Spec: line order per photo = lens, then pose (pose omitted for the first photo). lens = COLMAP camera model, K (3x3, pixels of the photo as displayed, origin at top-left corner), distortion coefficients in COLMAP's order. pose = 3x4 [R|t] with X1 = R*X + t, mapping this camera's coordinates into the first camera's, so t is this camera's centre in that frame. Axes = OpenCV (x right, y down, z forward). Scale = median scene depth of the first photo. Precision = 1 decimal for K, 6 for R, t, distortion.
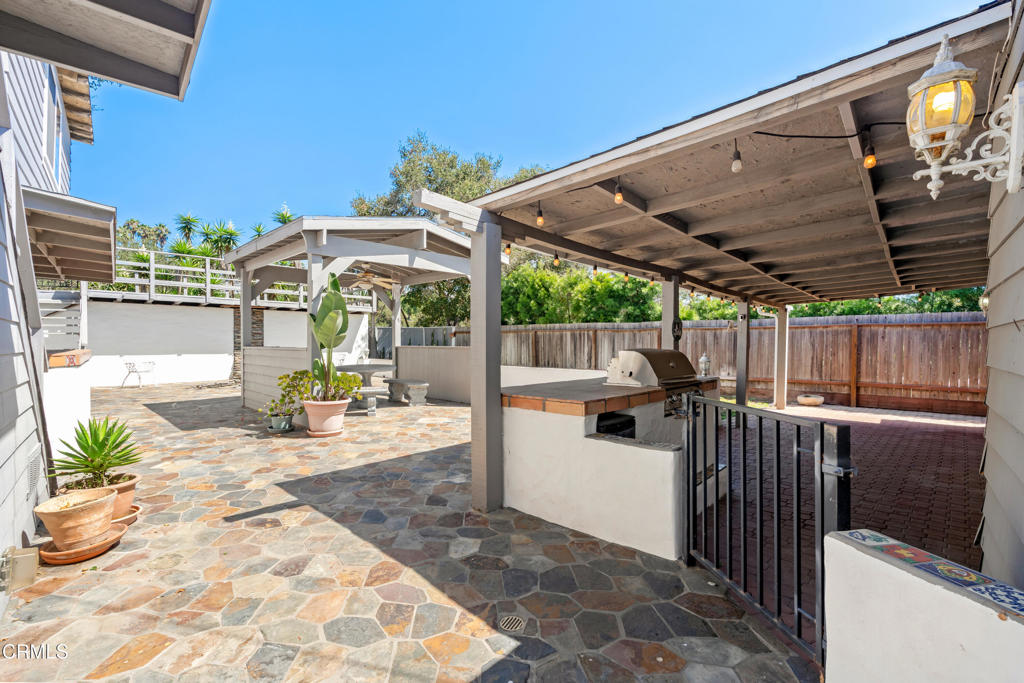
lens RADIAL K [[455.5, 0, 517.7], [0, 455.5, 346.9], [0, 0, 1]] dist [-0.002108, -0.000883]
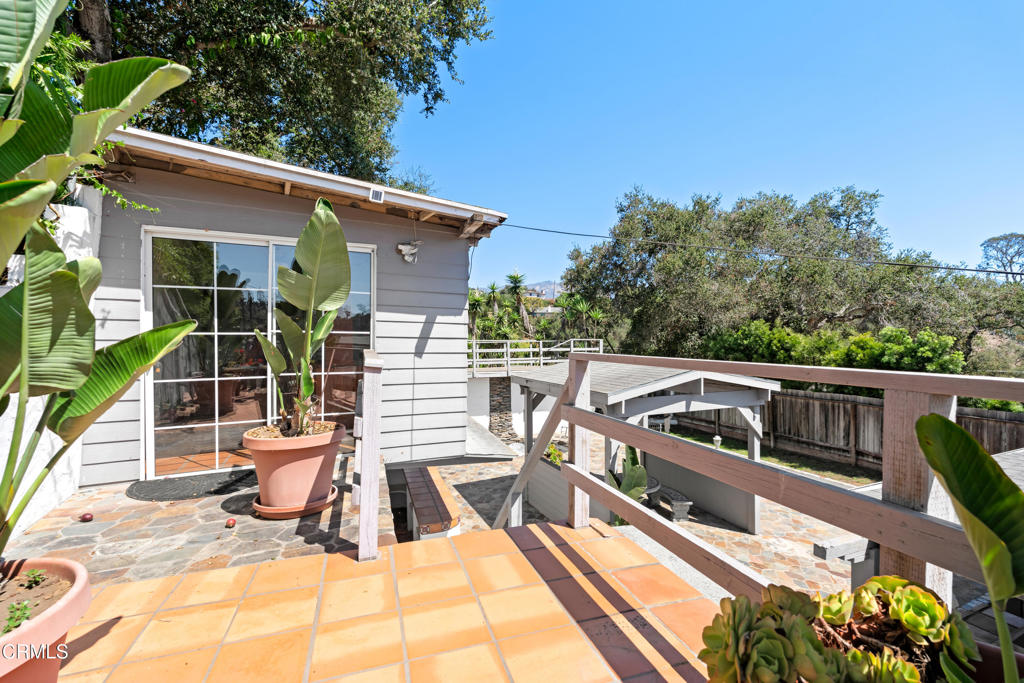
lens RADIAL K [[455.5, 0, 513.9], [0, 455.5, 340.2], [0, 0, 1]] dist [-0.002108, -0.000883]
pose [[0.919949, -0.006521, -0.391985, -0.087019], [0.005719, 0.999978, -0.003213, -0.156323], [0.391997, 0.000714, 0.919966, -0.060157]]
